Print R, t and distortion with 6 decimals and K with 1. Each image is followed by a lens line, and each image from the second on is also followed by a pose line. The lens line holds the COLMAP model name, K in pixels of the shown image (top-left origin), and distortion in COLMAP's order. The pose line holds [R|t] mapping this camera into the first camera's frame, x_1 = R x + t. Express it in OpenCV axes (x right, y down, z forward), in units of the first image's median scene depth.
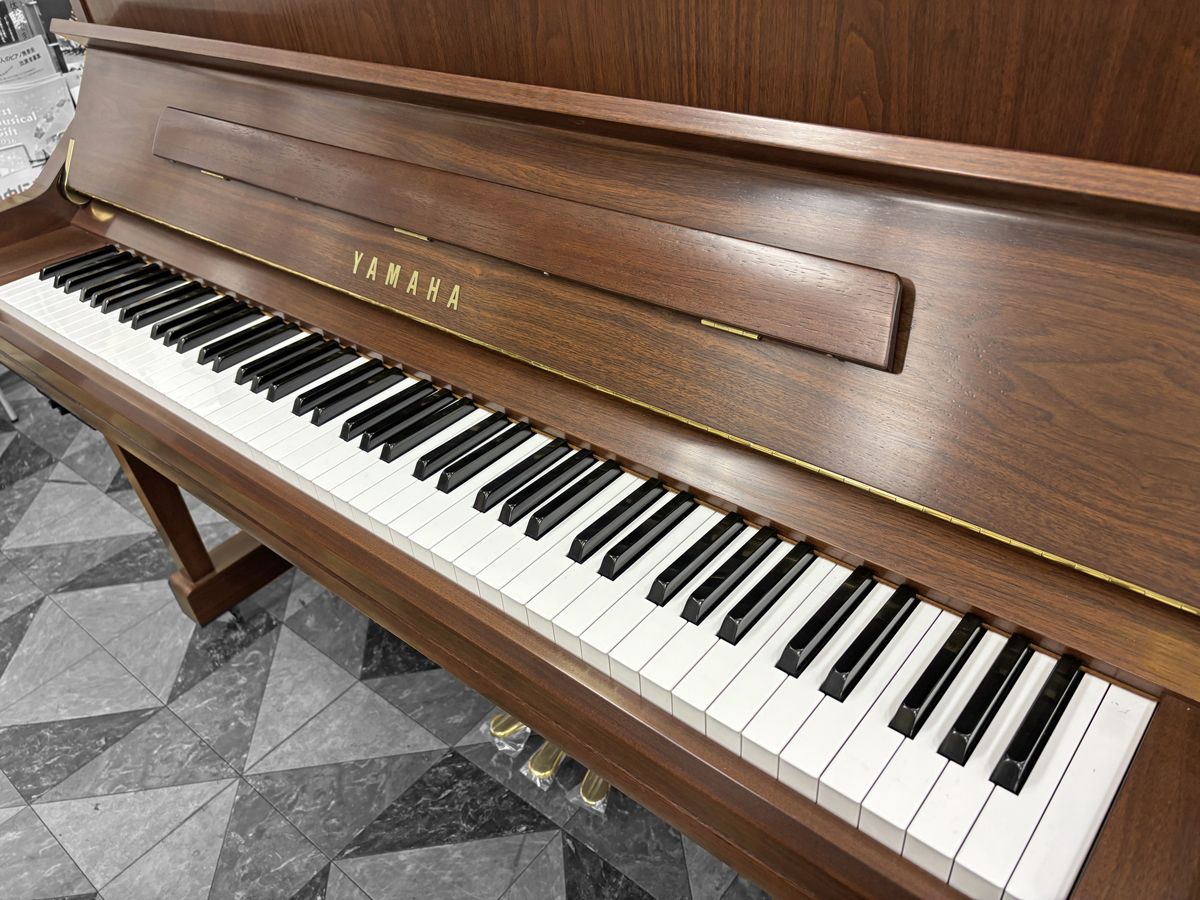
lens RADIAL K [[847.9, 0, 603.0], [0, 847.9, 452.5], [0, 0, 1]] dist [0.030455, -0.000273]
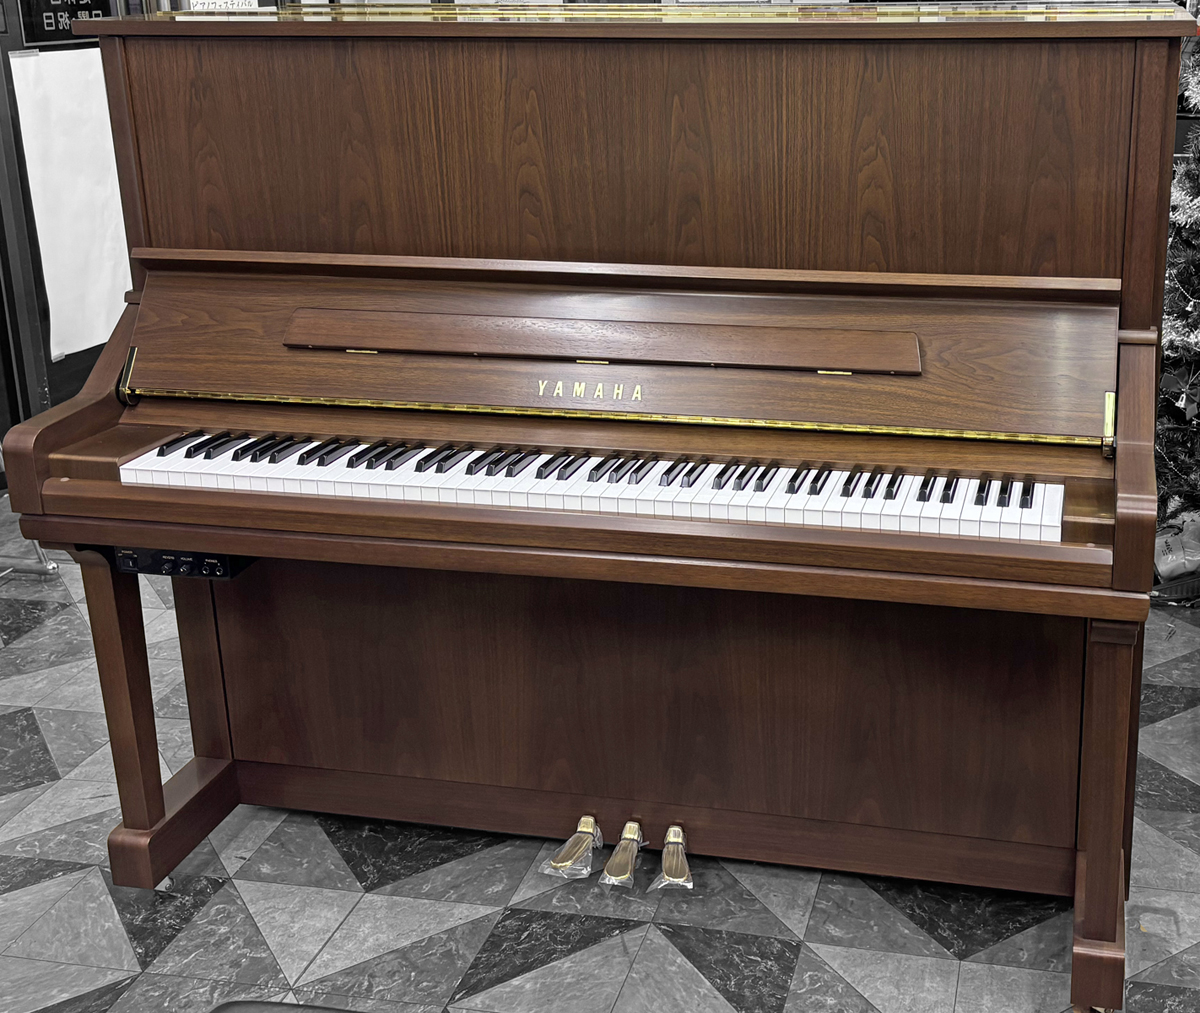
lens RADIAL K [[1620.9, 0, 600.0], [0, 1620.9, 506.5], [0, 0, 1]] dist [0.104105, 0.020317]
pose [[0.903397, -0.074207, 0.422334, -1.151286], [0.211331, 0.934042, -0.287933, 0.655553], [-0.373111, 0.349370, 0.859493, -1.129962]]
